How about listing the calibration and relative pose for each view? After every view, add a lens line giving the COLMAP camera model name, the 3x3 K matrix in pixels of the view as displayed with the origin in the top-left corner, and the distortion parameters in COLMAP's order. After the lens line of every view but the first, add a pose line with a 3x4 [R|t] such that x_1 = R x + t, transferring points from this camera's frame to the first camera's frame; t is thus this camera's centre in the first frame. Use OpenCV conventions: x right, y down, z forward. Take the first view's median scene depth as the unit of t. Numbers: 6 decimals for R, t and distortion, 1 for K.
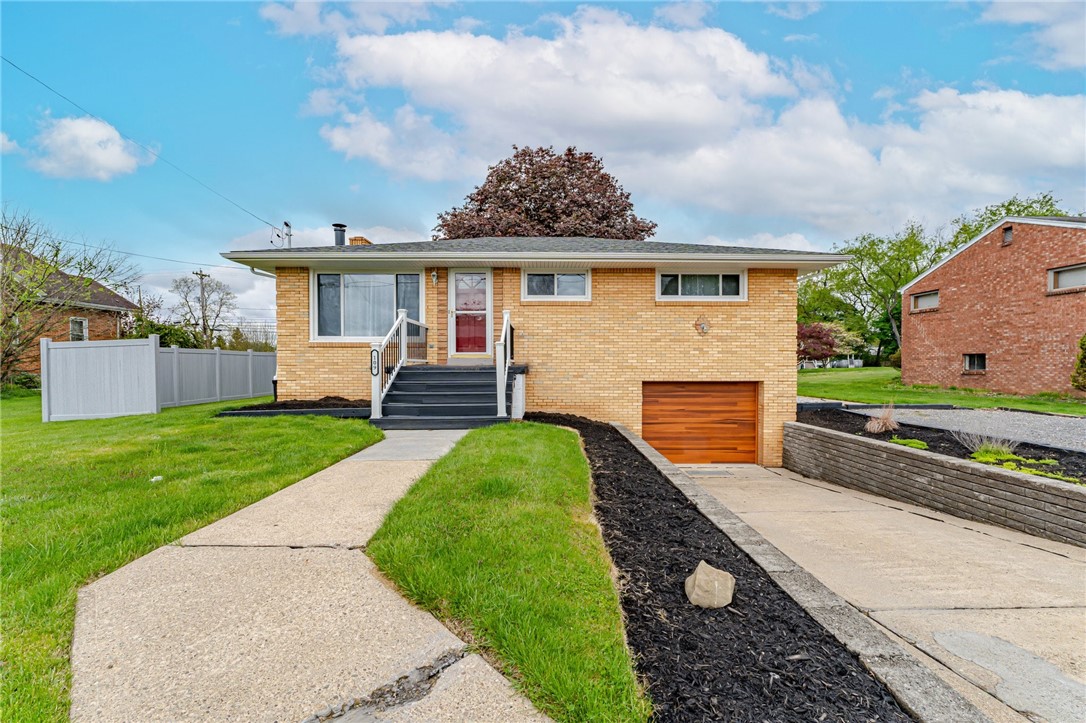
lens RADIAL K [[446.6, 0, 545.1], [0, 446.6, 367.5], [0, 0, 1]] dist [-0.009786, -0.000267]
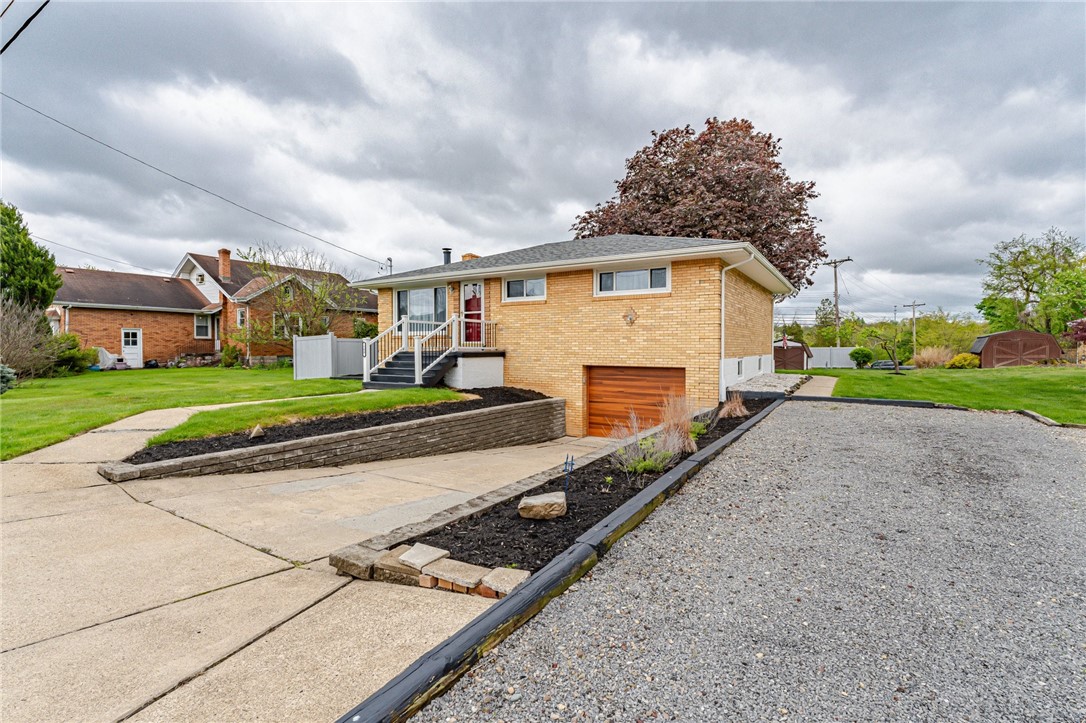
lens RADIAL K [[485.1, 0, 548.4], [0, 485.1, 354.1], [0, 0, 1]] dist [-0.002075, -0.000018]
pose [[0.840577, 0.009649, -0.541605, 0.839993], [-0.005491, 0.999942, 0.009292, -0.010272], [0.541664, -0.004837, 0.840581, -0.132644]]
